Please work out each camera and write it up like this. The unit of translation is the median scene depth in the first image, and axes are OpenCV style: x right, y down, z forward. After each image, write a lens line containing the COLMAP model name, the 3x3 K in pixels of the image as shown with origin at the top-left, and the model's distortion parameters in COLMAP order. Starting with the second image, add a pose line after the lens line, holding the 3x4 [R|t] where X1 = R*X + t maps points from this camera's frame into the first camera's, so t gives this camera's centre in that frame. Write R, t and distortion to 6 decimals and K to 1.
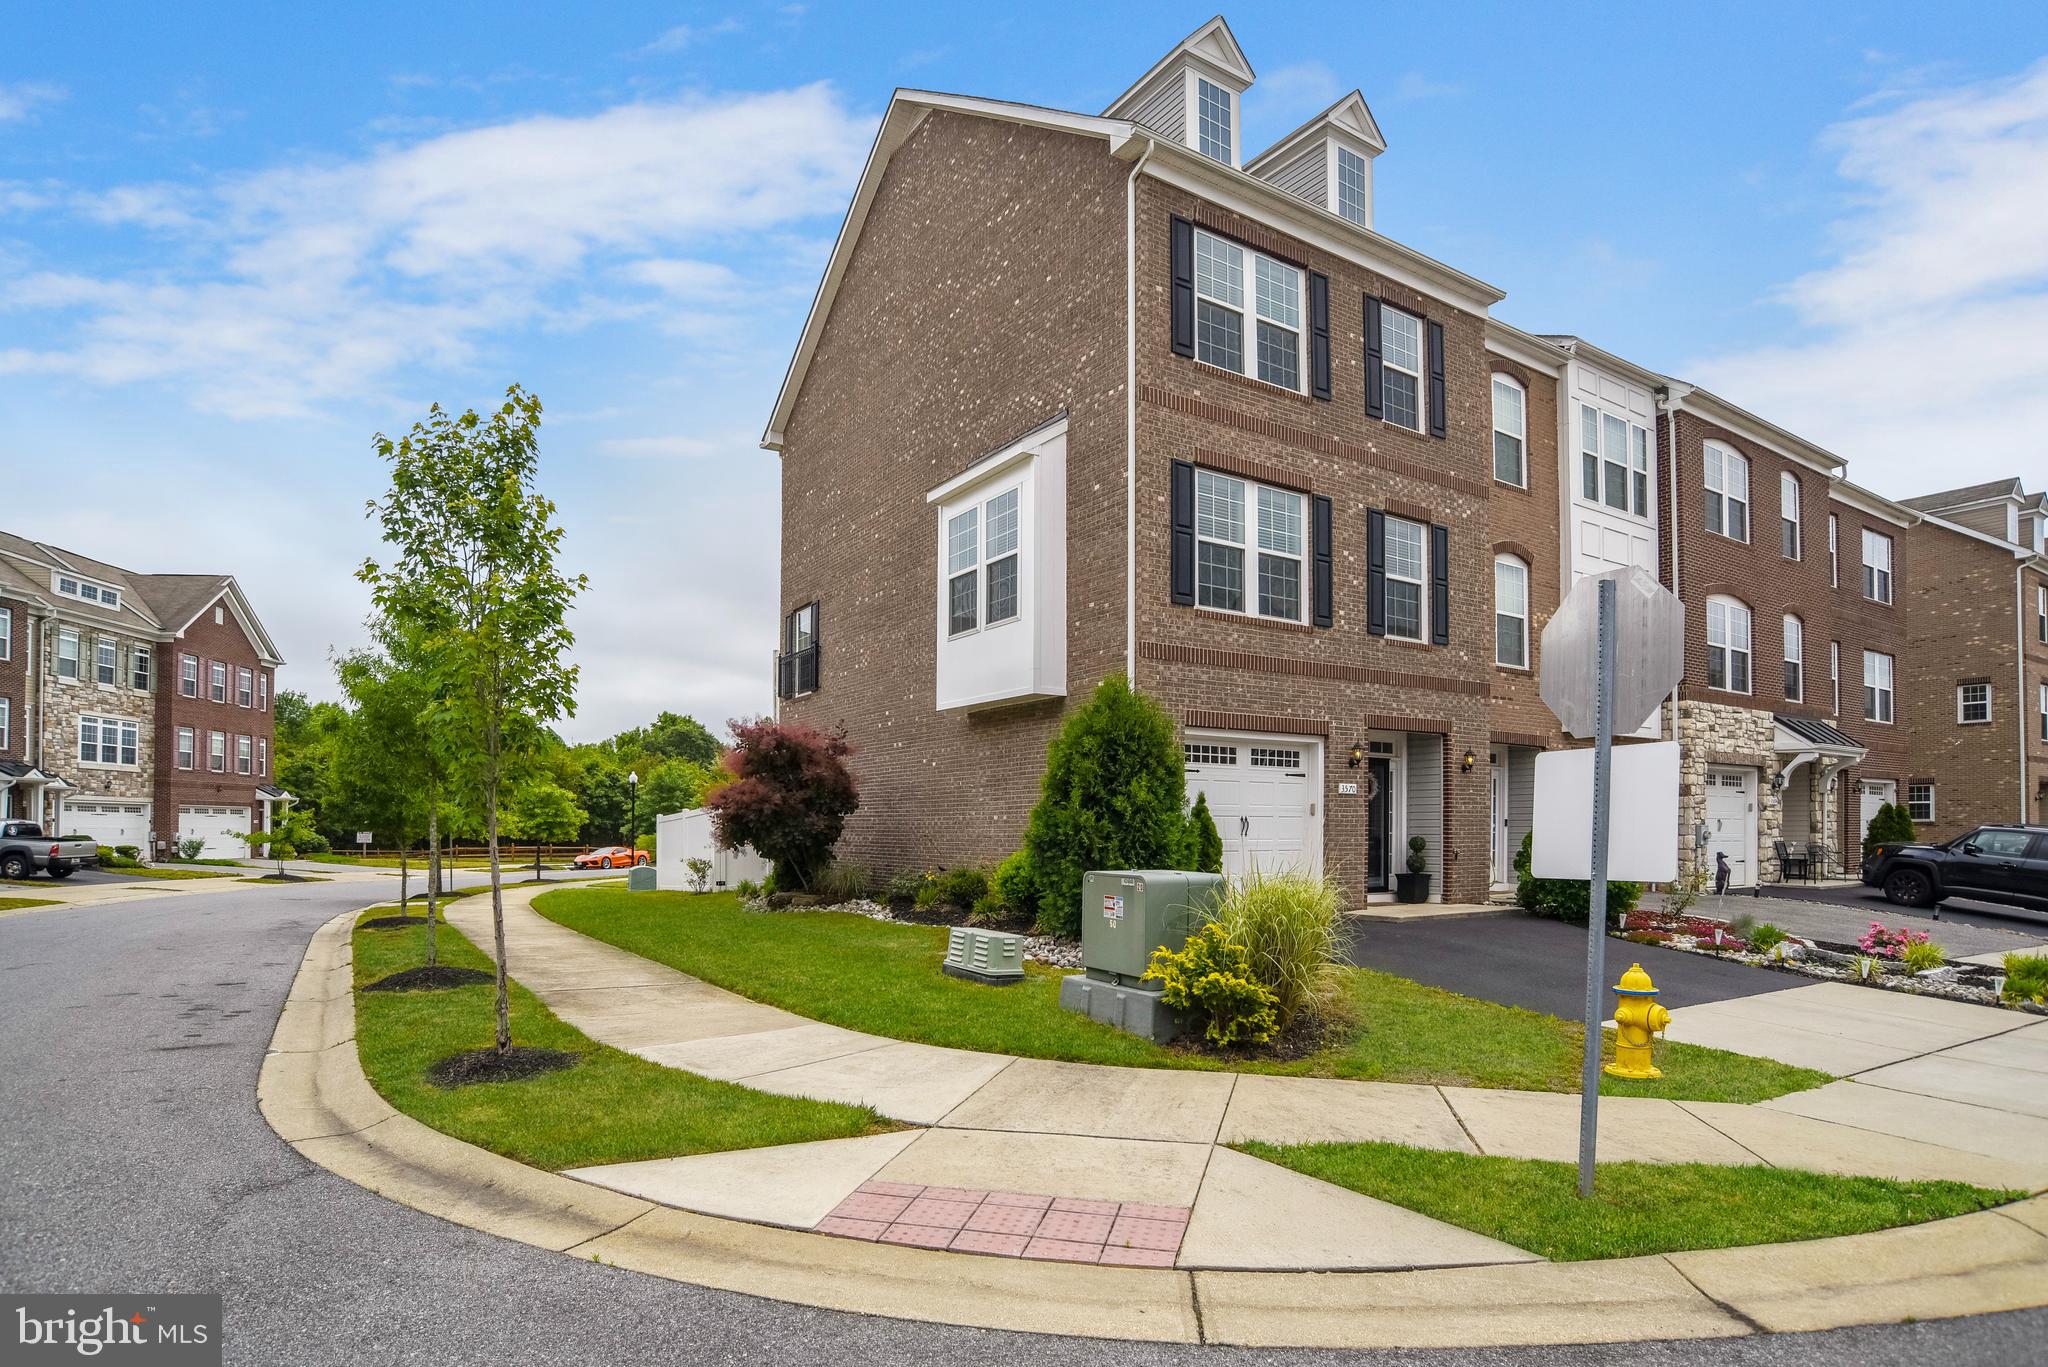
lens RADIAL K [[1051.6, 0, 1005.6], [0, 1051.6, 690.3], [0, 0, 1]] dist [-0.095473, 0.045198]
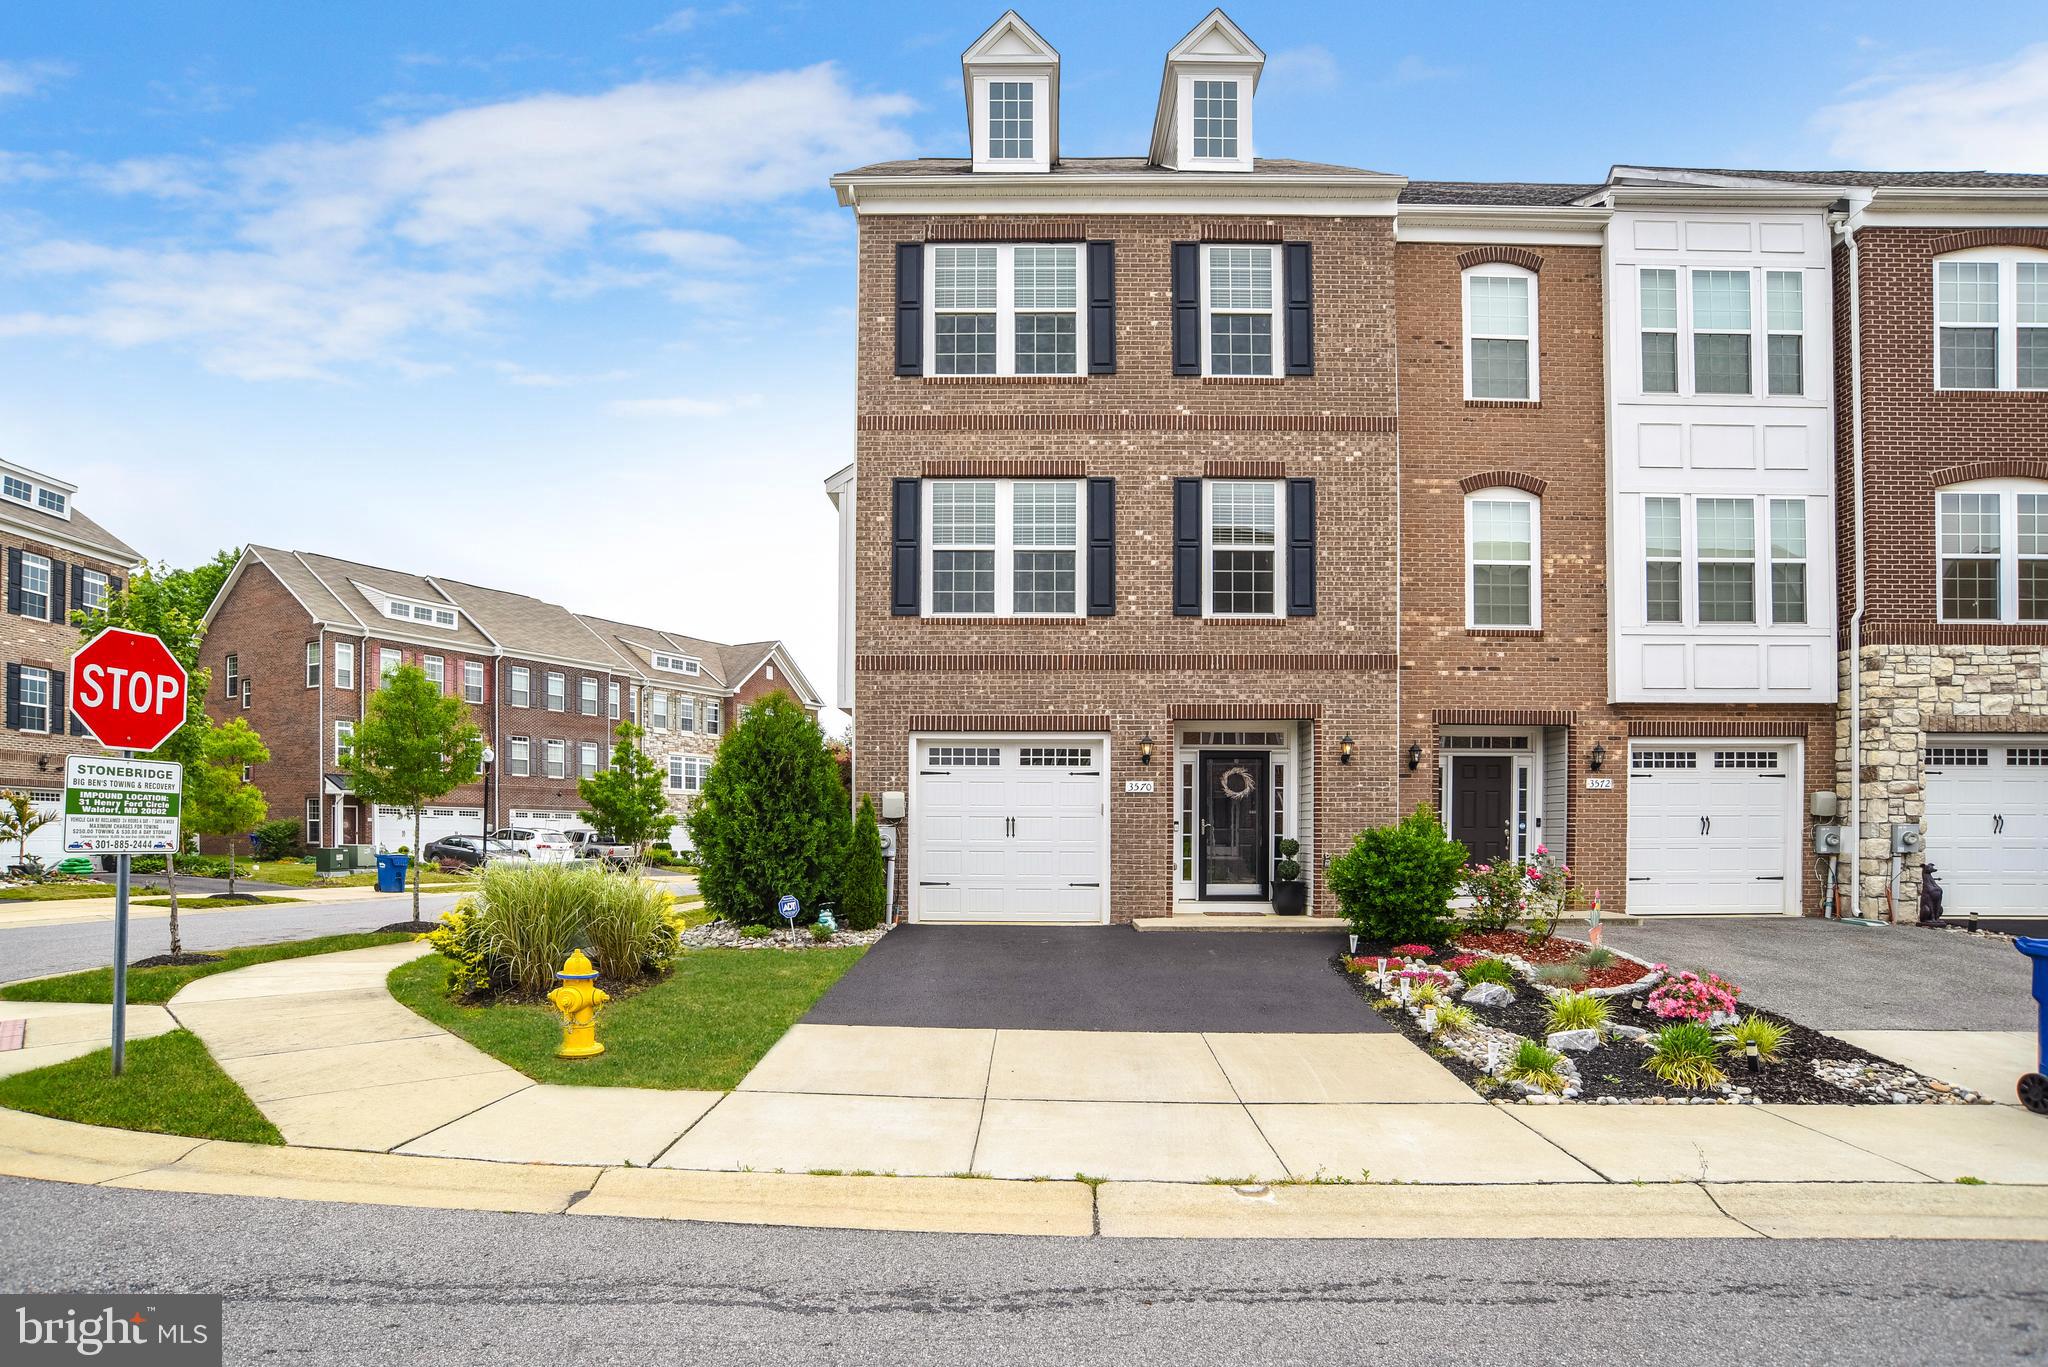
lens RADIAL K [[1047.9, 0, 1021.9], [0, 1047.9, 708.6], [0, 0, 1]] dist [-0.097444, 0.044682]
pose [[0.847802, -0.064171, -0.526415, 0.722766], [0.069420, 0.997539, -0.009801, 0.026296], [0.525749, -0.028234, 0.850171, 0.151592]]
